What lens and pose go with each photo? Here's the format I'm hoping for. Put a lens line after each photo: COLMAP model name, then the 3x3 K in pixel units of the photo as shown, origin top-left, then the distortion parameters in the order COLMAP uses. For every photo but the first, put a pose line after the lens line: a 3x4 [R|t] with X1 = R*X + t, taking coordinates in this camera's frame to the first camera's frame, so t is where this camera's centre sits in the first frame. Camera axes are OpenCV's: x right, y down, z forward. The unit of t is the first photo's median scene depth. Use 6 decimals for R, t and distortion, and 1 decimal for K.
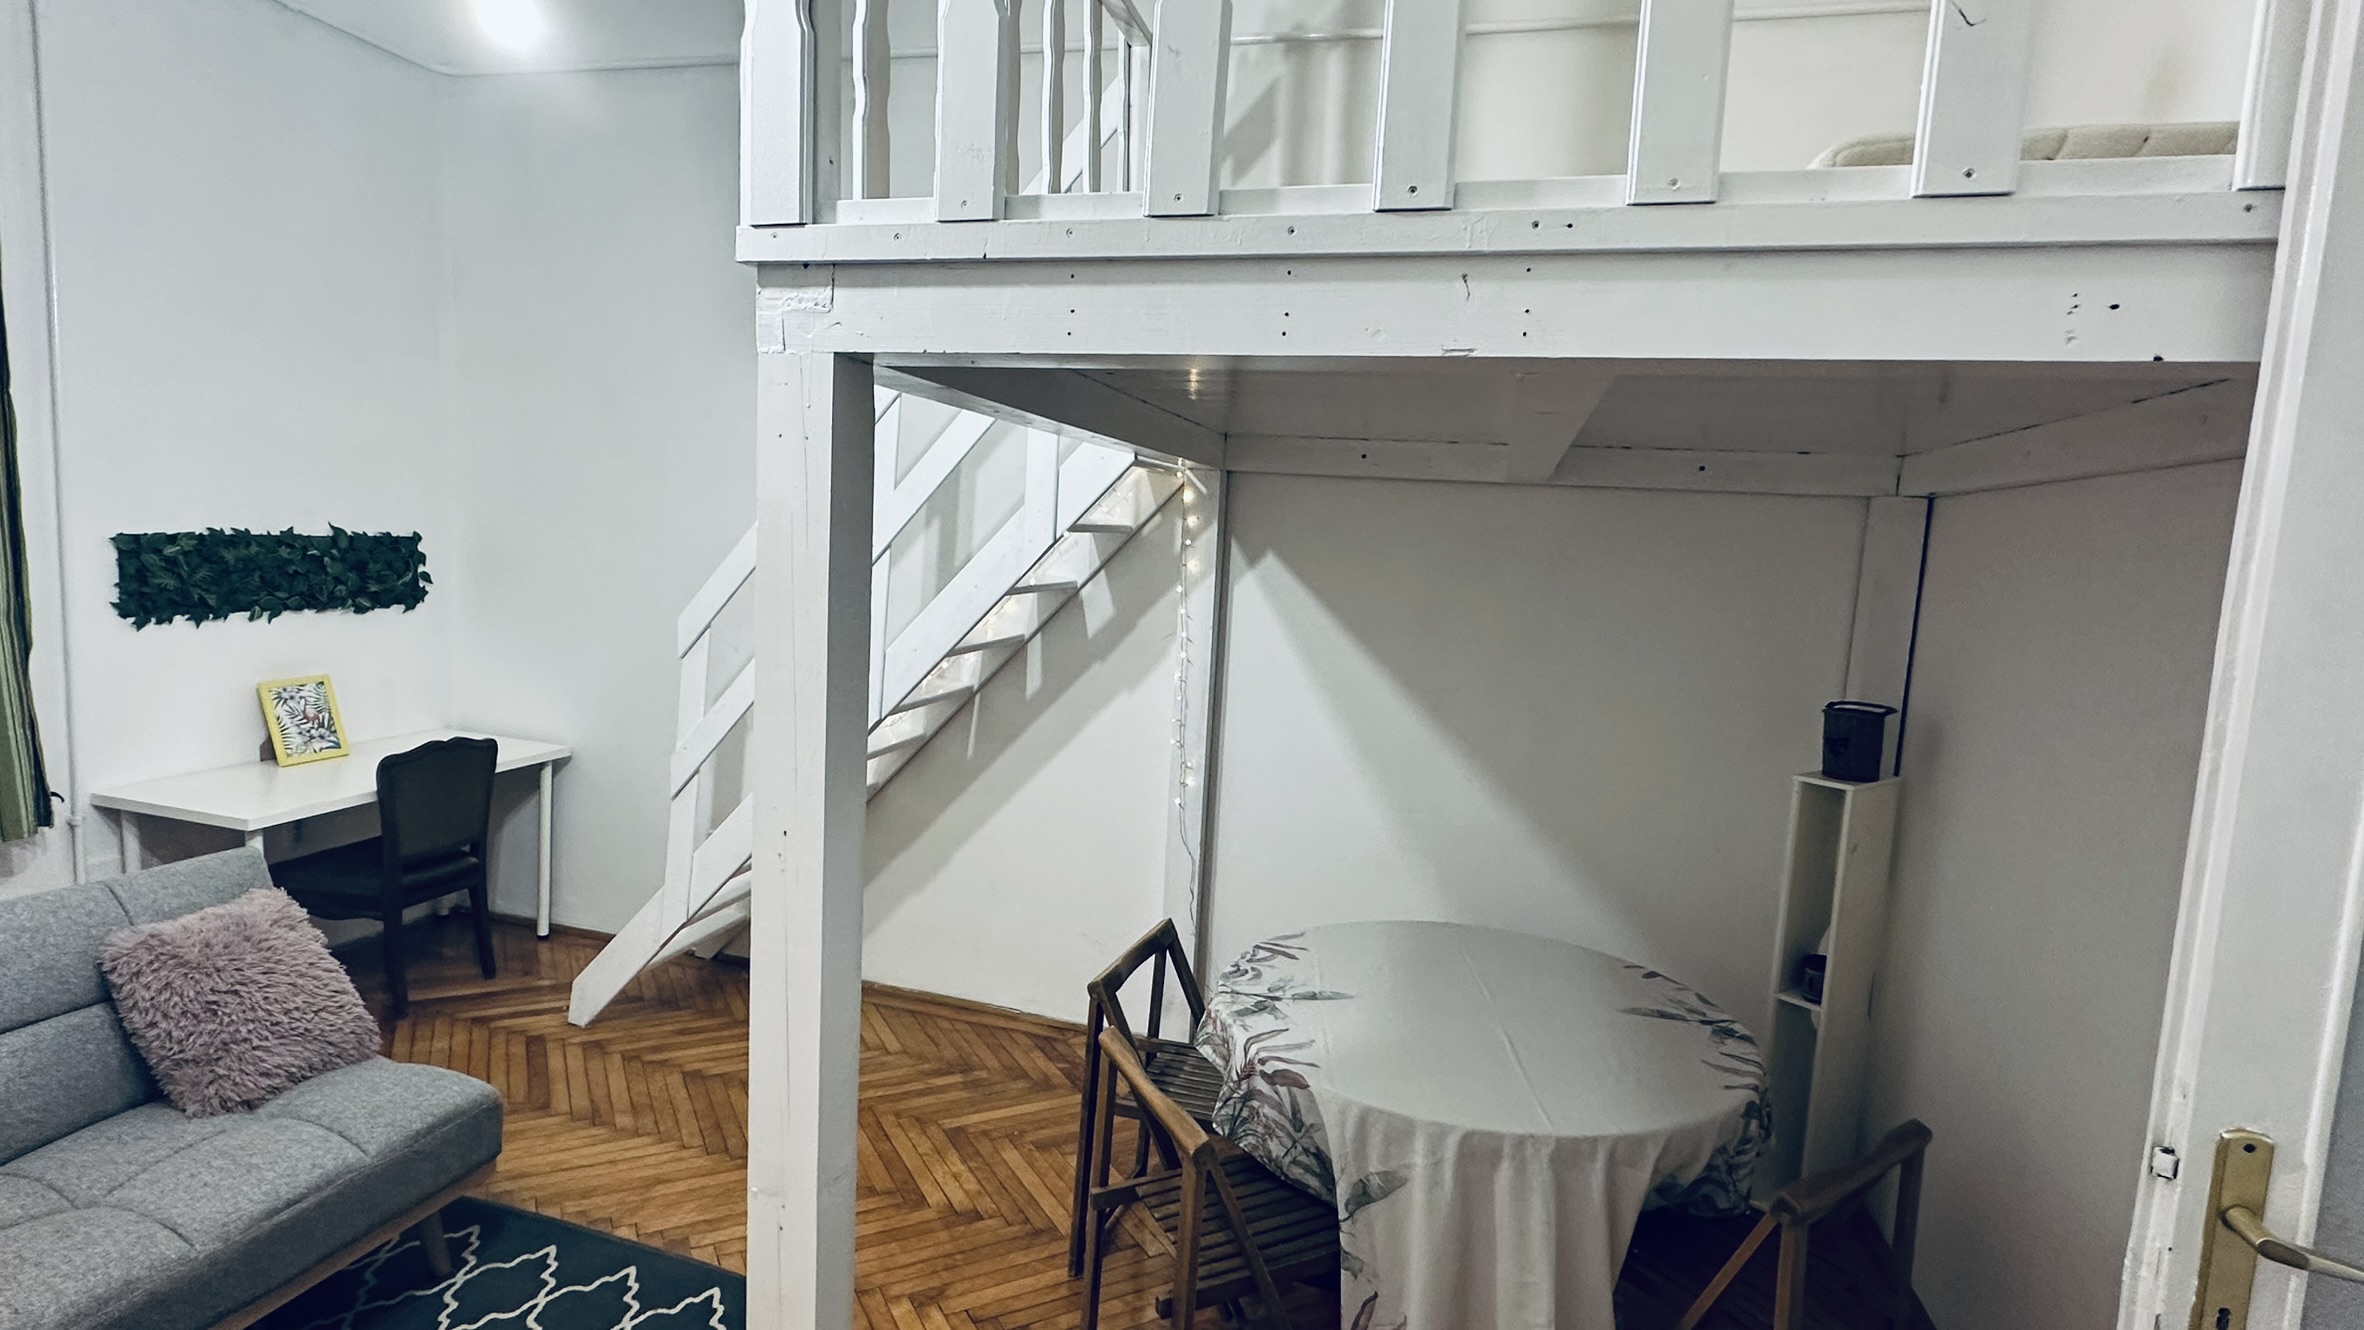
lens RADIAL K [[1181.7, 0, 1176.4], [0, 1181.7, 678.6], [0, 0, 1]] dist [-0.001671, 0.000145]
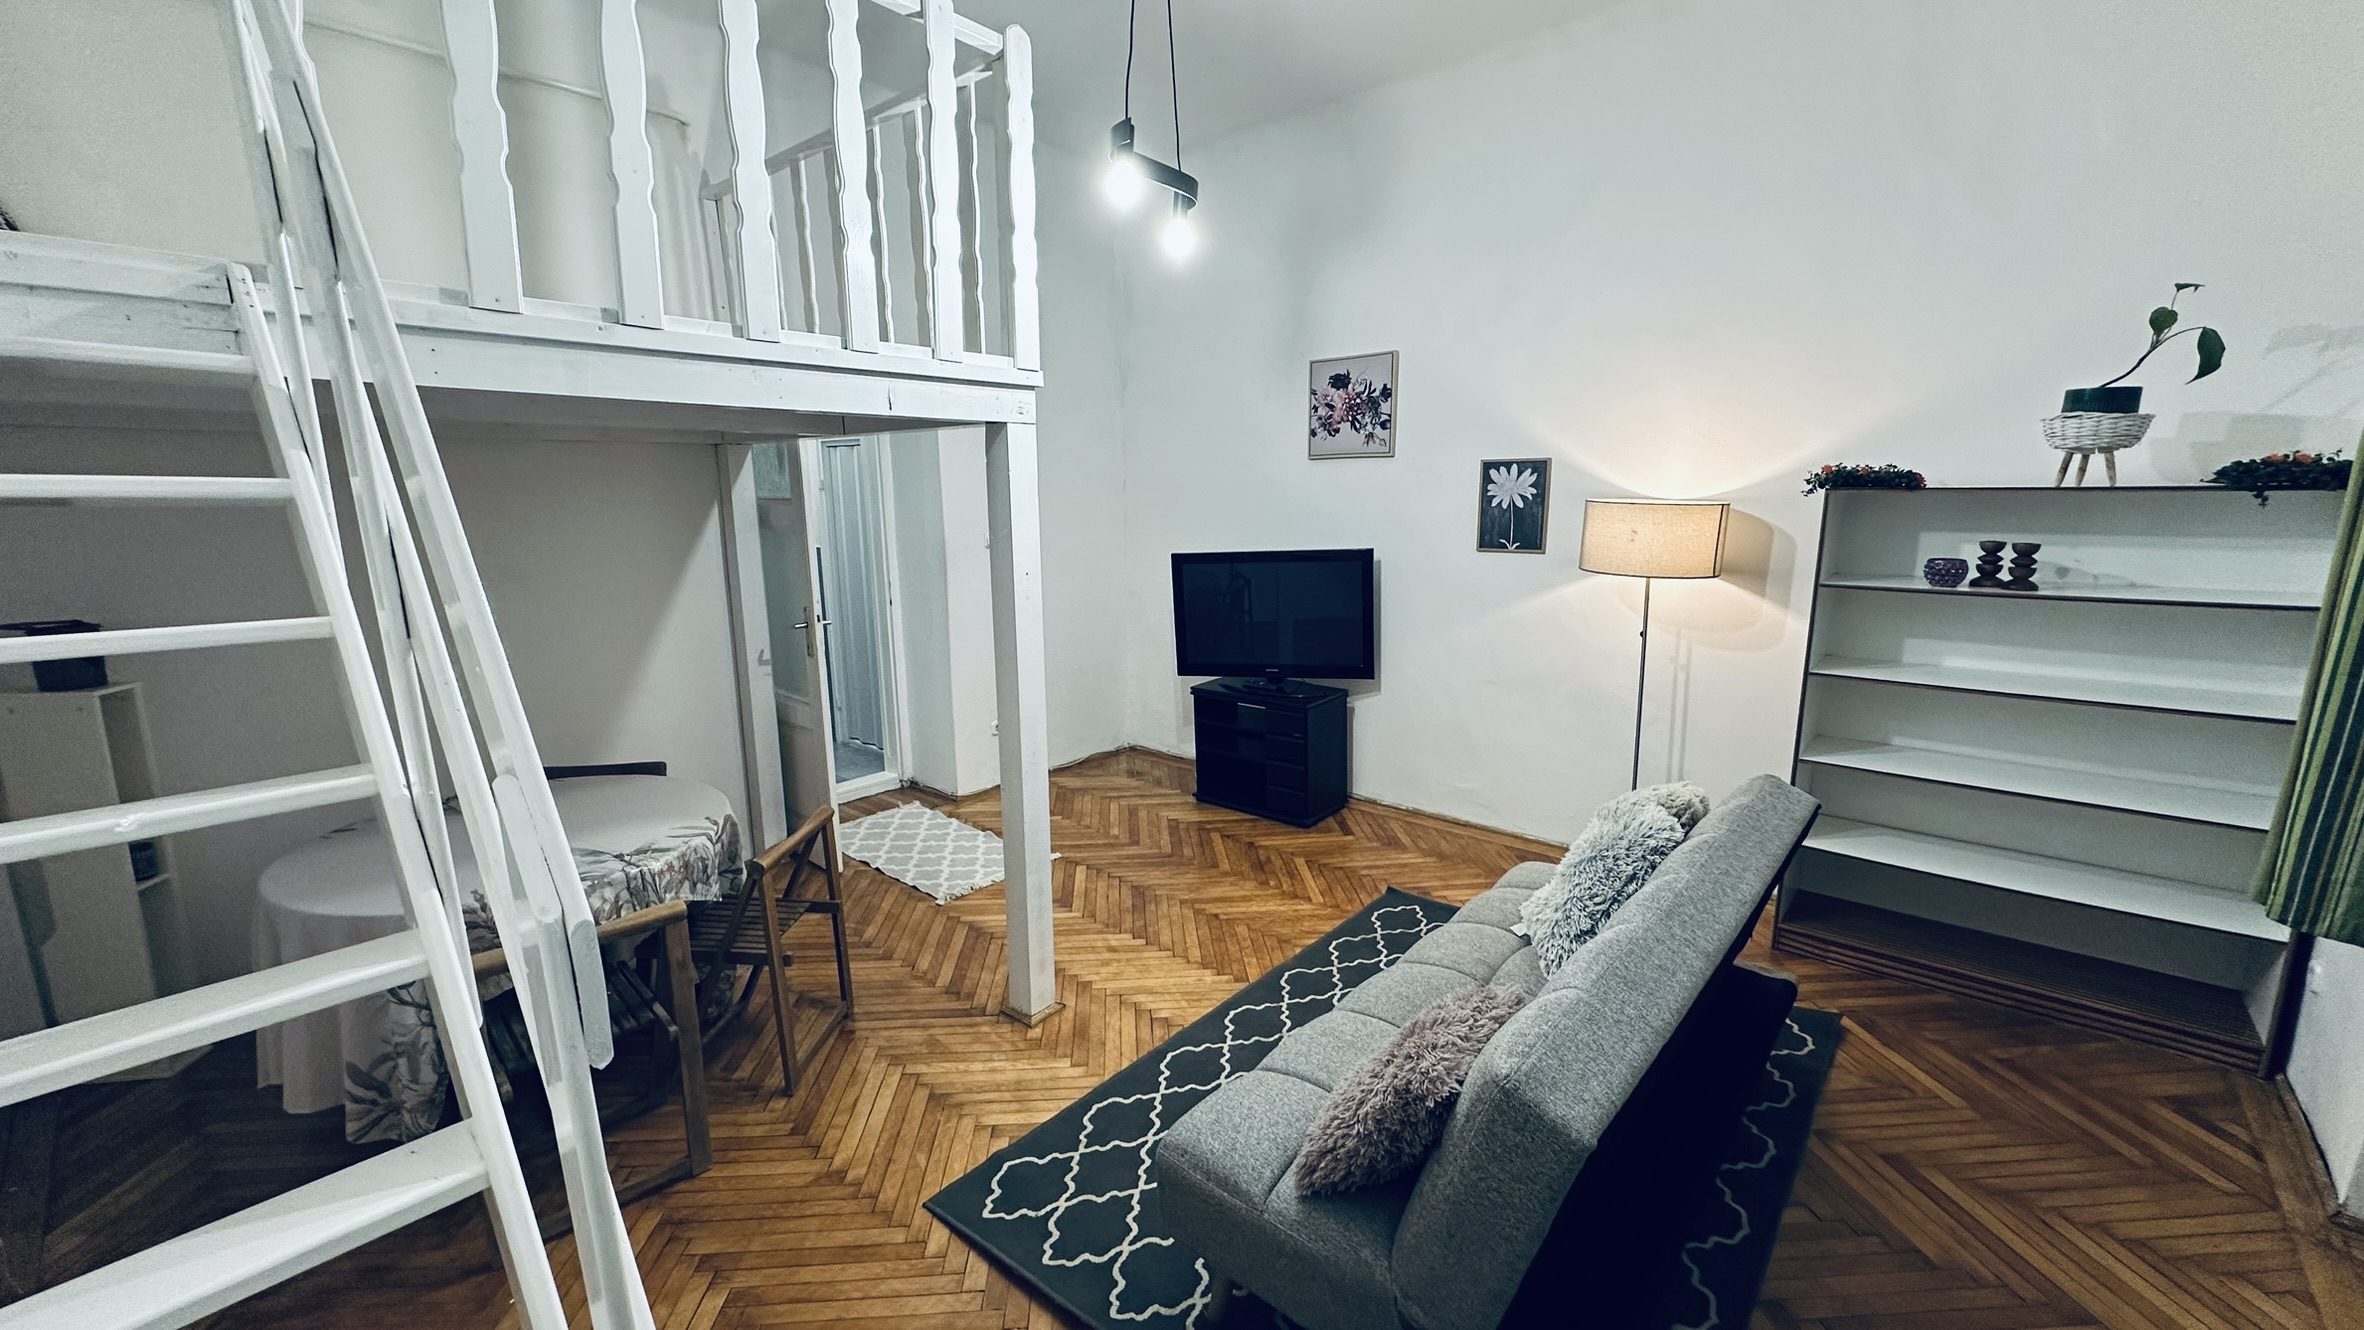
lens RADIAL K [[936.5, 0, 1182.0], [0, 936.5, 665.0], [0, 0, 1]] dist [-0.000804, 0.000086]
pose [[-0.899921, -0.127565, 0.416976, -0.557859], [0.009858, 0.950056, 0.311924, -0.153089], [-0.435941, 0.284818, -0.853718, 0.994839]]
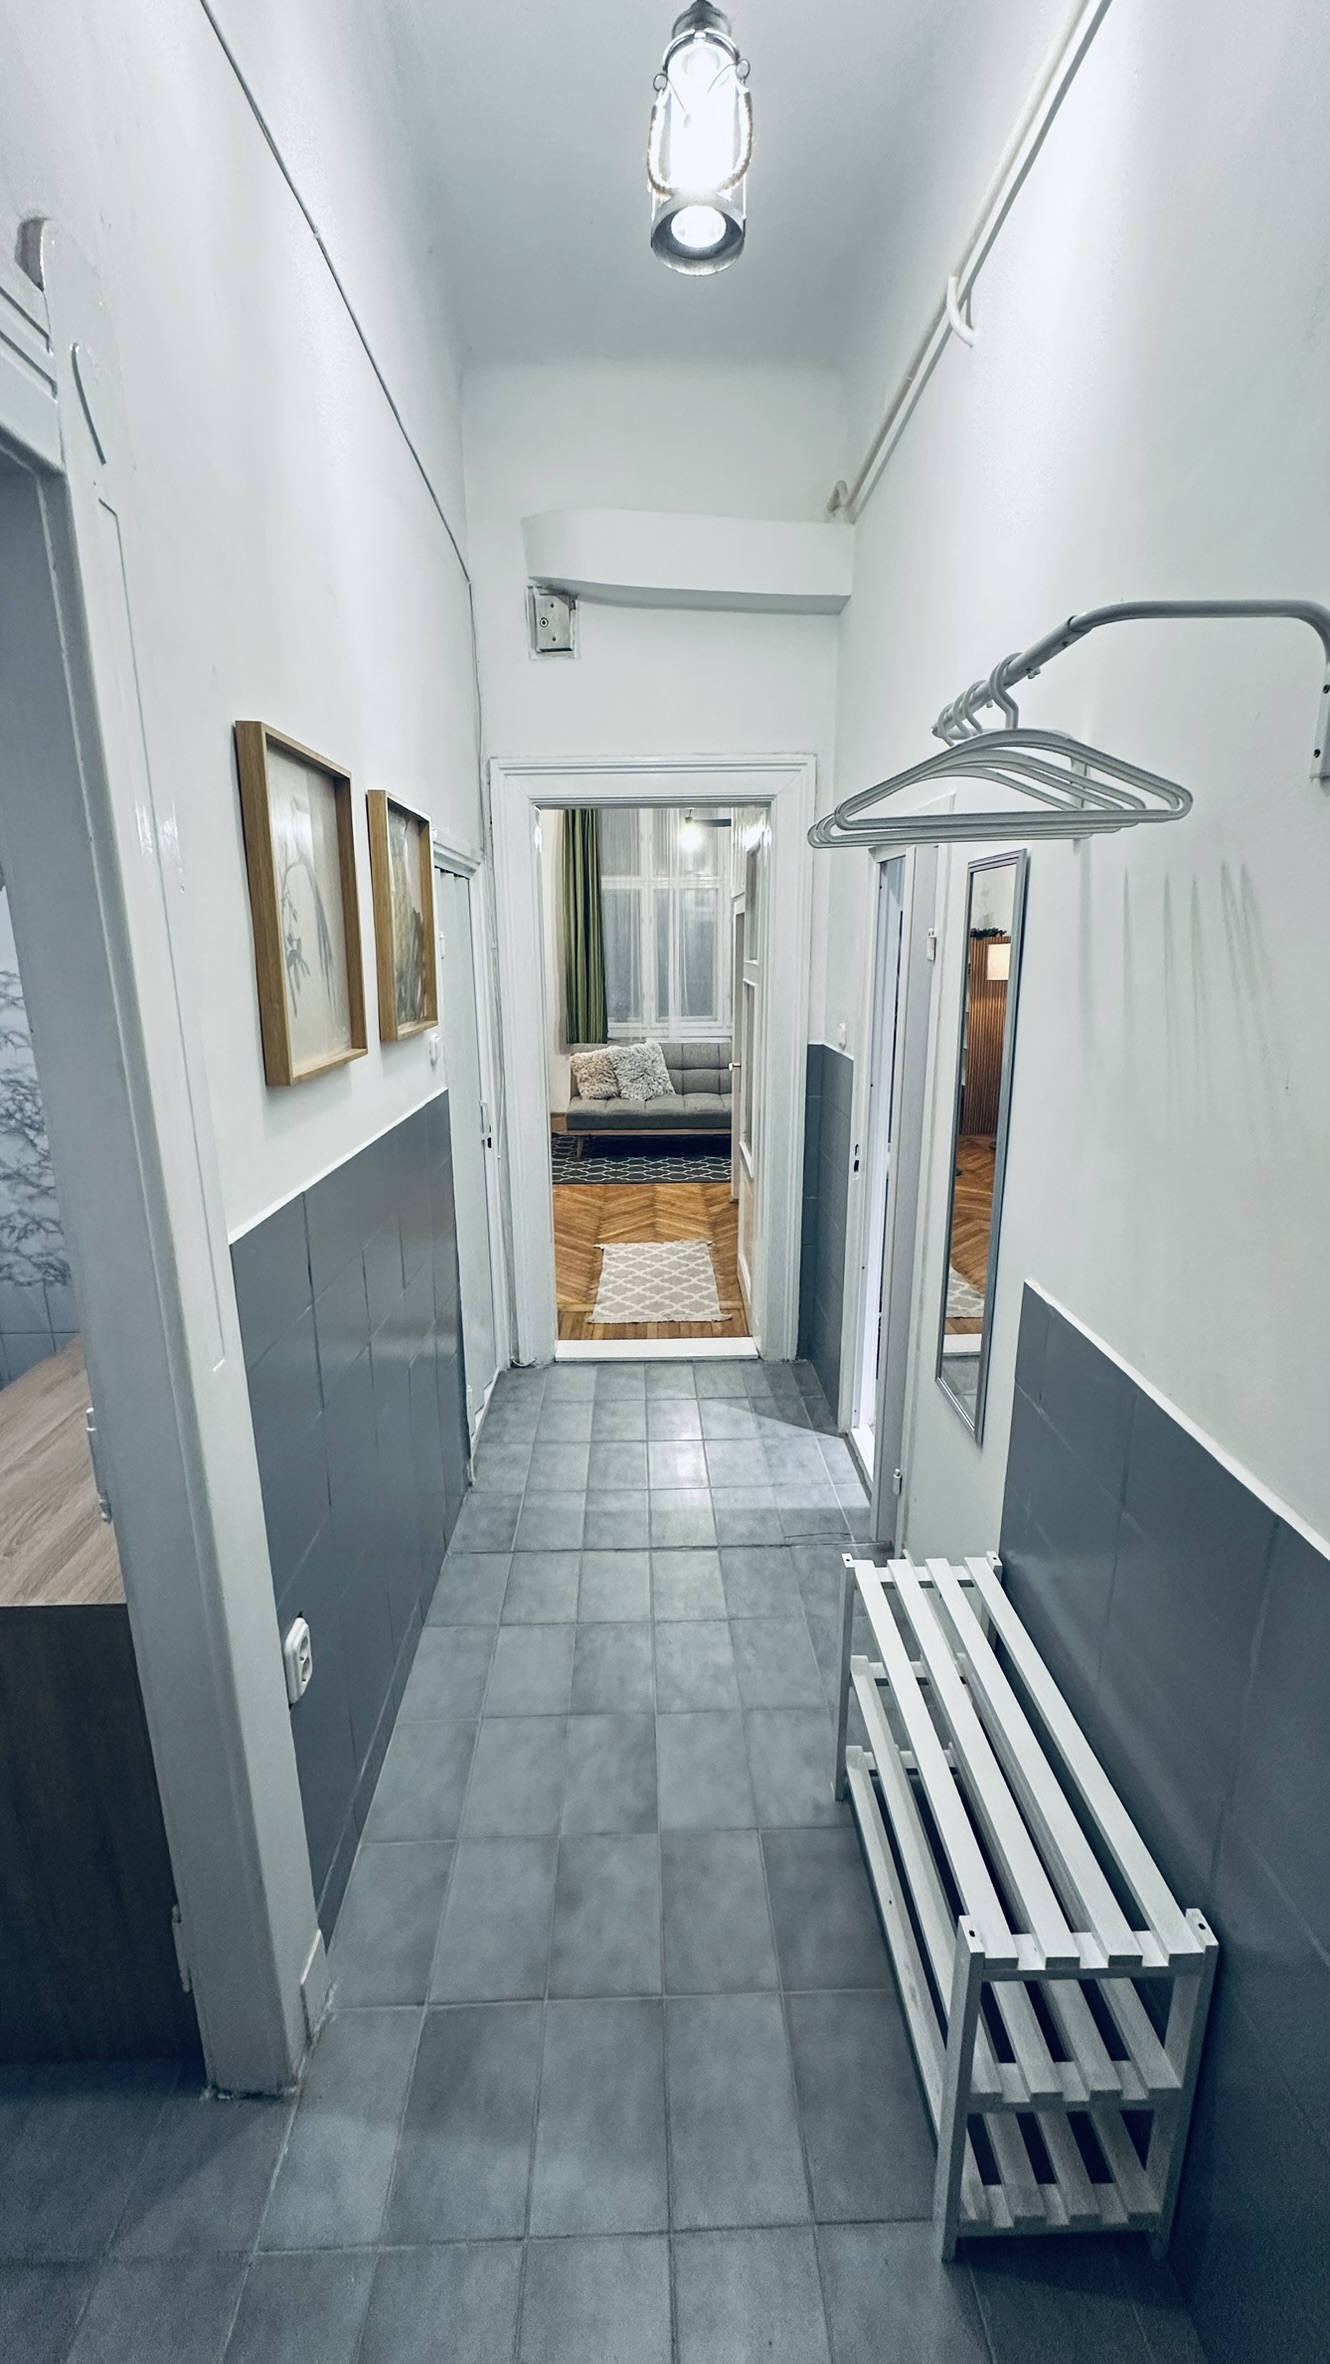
lens RADIAL K [[936.5, 0, 665.0], [0, 936.5, 1182.0], [0, 0, 1]] dist [-0.000804, 0.000086]
pose [[0.286820, 0.186539, -0.939648, 1.372757], [-0.092134, 0.981683, 0.166761, 0.080056], [0.953544, 0.038743, 0.298753, -0.176537]]
